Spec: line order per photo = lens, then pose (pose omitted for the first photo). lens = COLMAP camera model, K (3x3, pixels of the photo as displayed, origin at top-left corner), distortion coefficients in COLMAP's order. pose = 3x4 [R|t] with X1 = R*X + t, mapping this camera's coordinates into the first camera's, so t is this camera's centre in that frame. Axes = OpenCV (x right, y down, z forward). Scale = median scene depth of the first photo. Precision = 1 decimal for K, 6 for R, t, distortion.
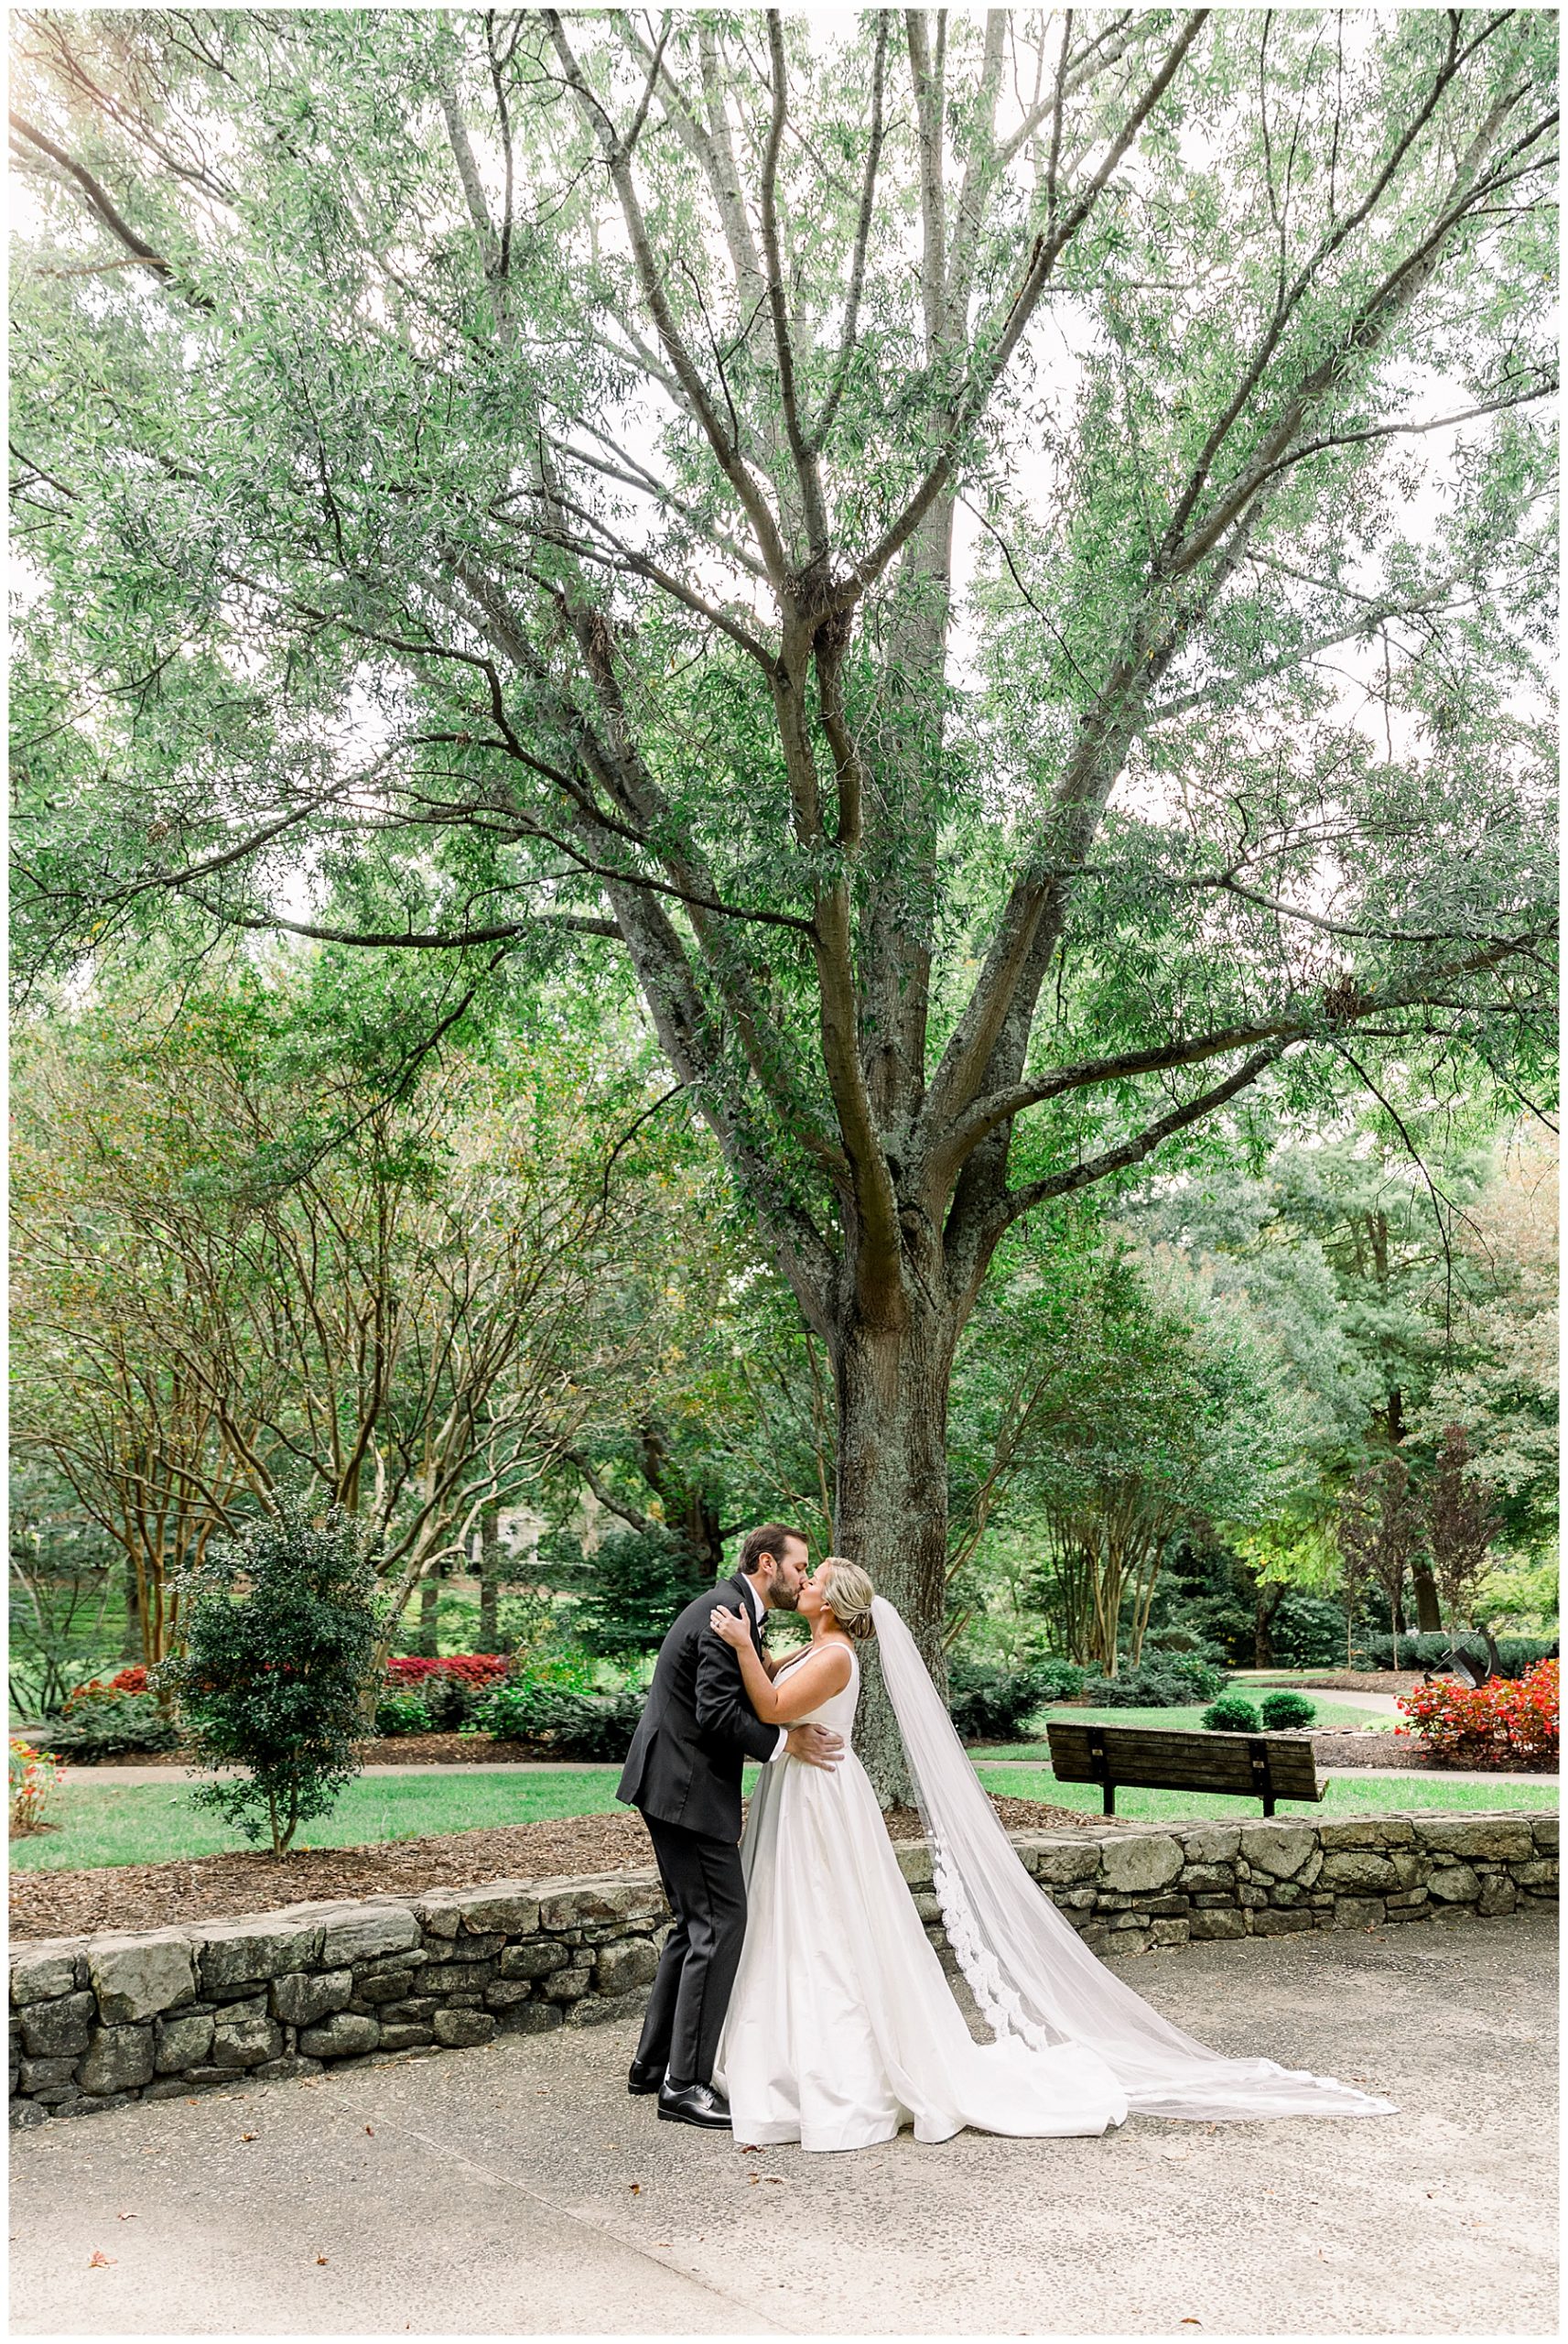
lens RADIAL K [[1865.0, 0, 846.2], [0, 1865.0, 1172.1], [0, 0, 1]] dist [0.005725, 0.000488]
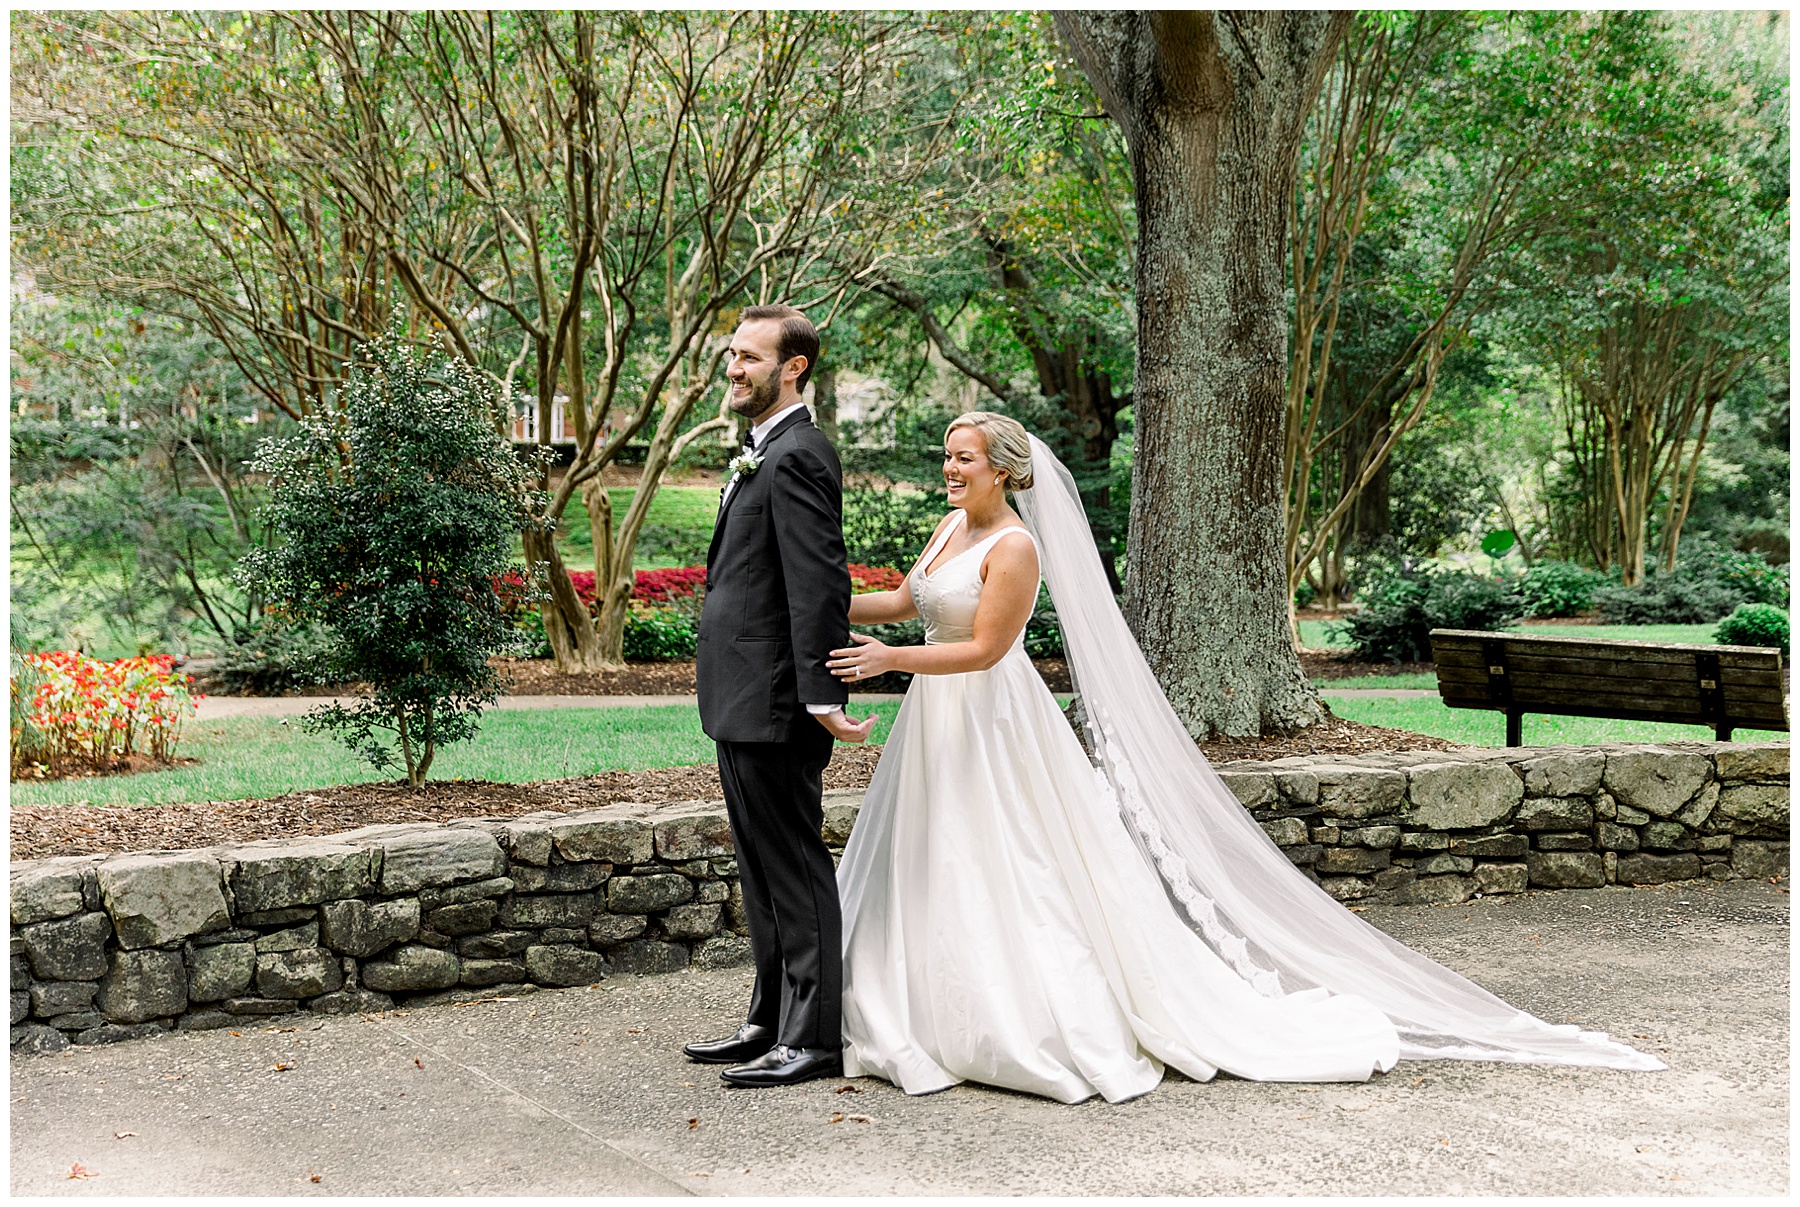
lens RADIAL K [[2633.1, 0, 1006.7], [0, 2633.1, 582.1], [0, 0, 1]] dist [0.001670, 0.019336]
pose [[0.991874, -0.006190, -0.127075, 0.109975], [0.038437, 0.966721, 0.252931, 0.000766], [0.121280, -0.255760, 0.959103, -0.049177]]
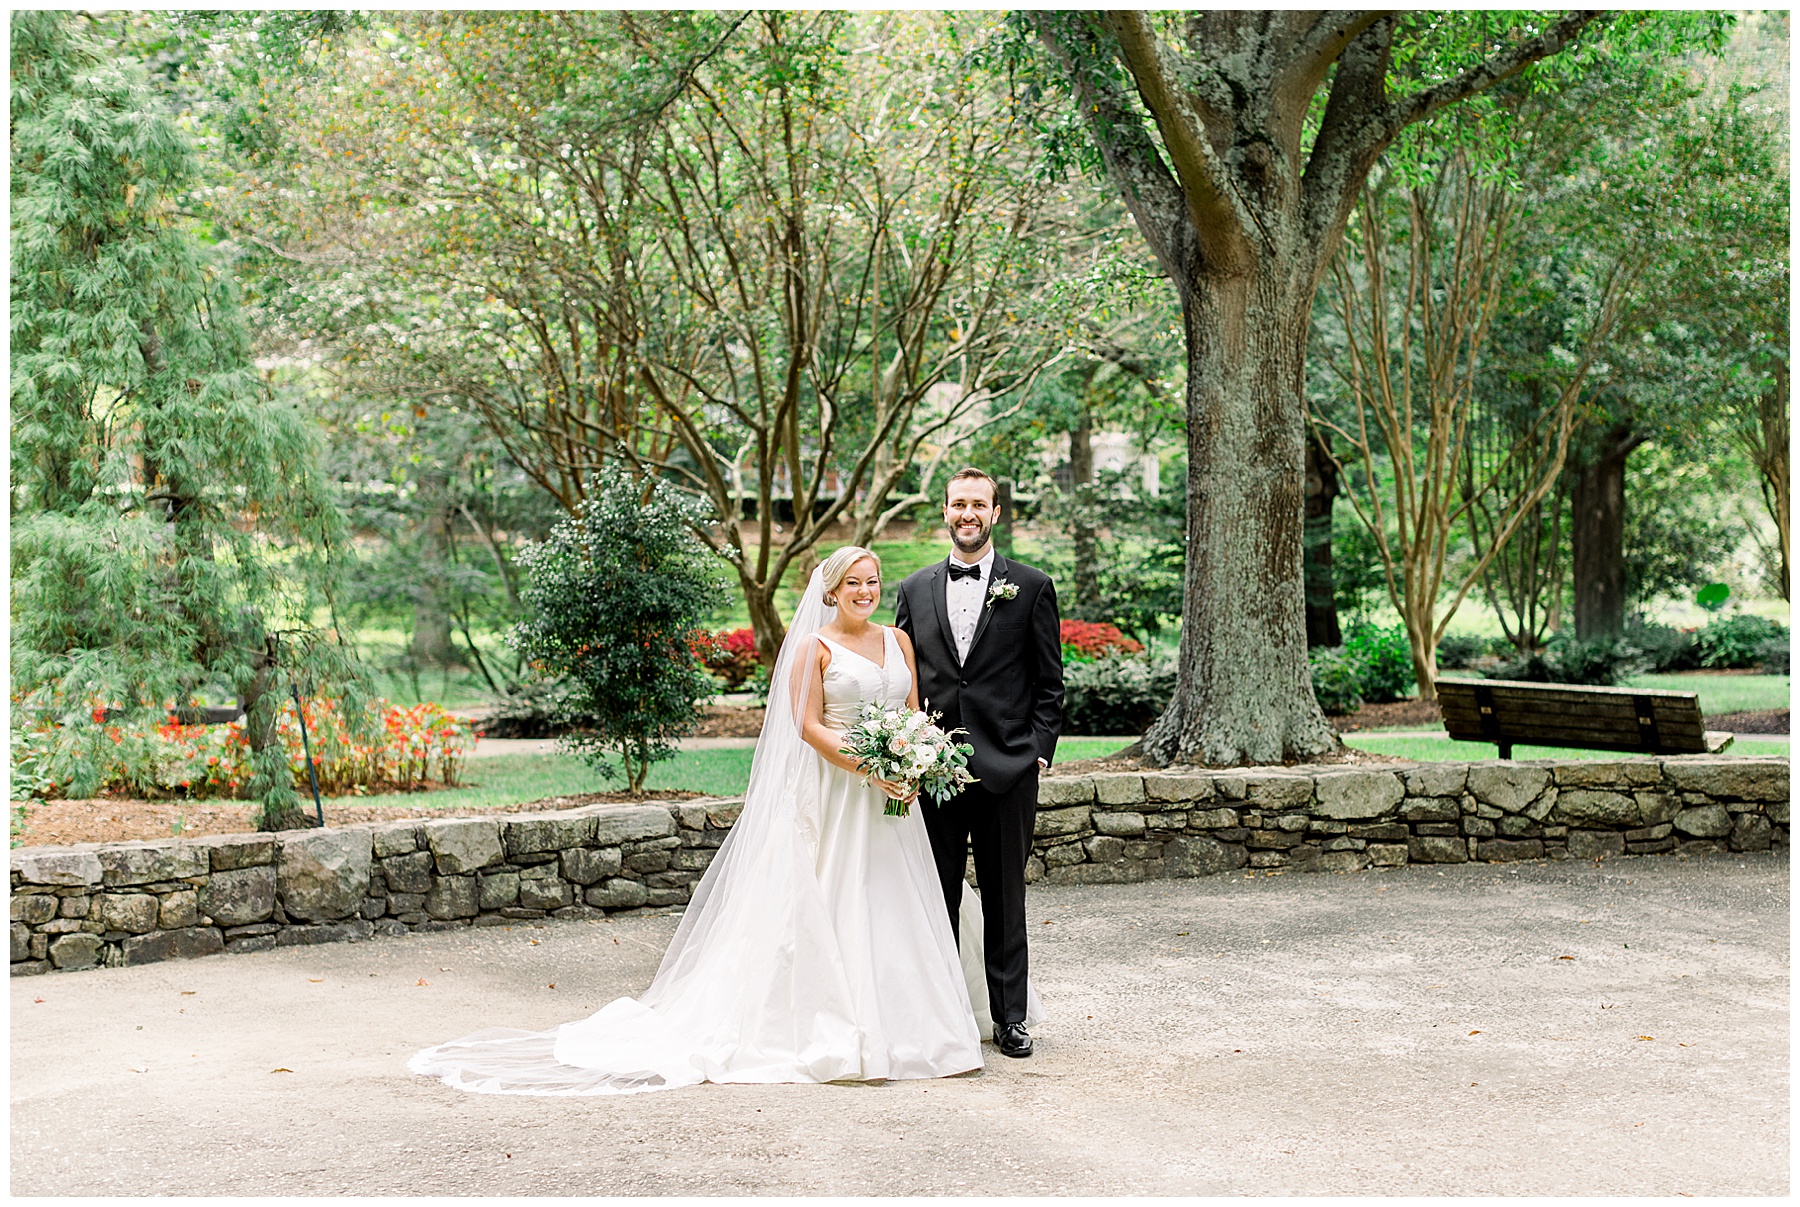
lens RADIAL K [[2800.4, 0, 952.5], [0, 2800.4, 605.6], [0, 0, 1]] dist [0.028372, -0.023636]
pose [[0.967767, -0.013389, -0.251489, 0.343317], [0.074771, 0.968836, 0.236150, -0.140473], [0.240490, -0.247342, 0.938609, -0.564480]]
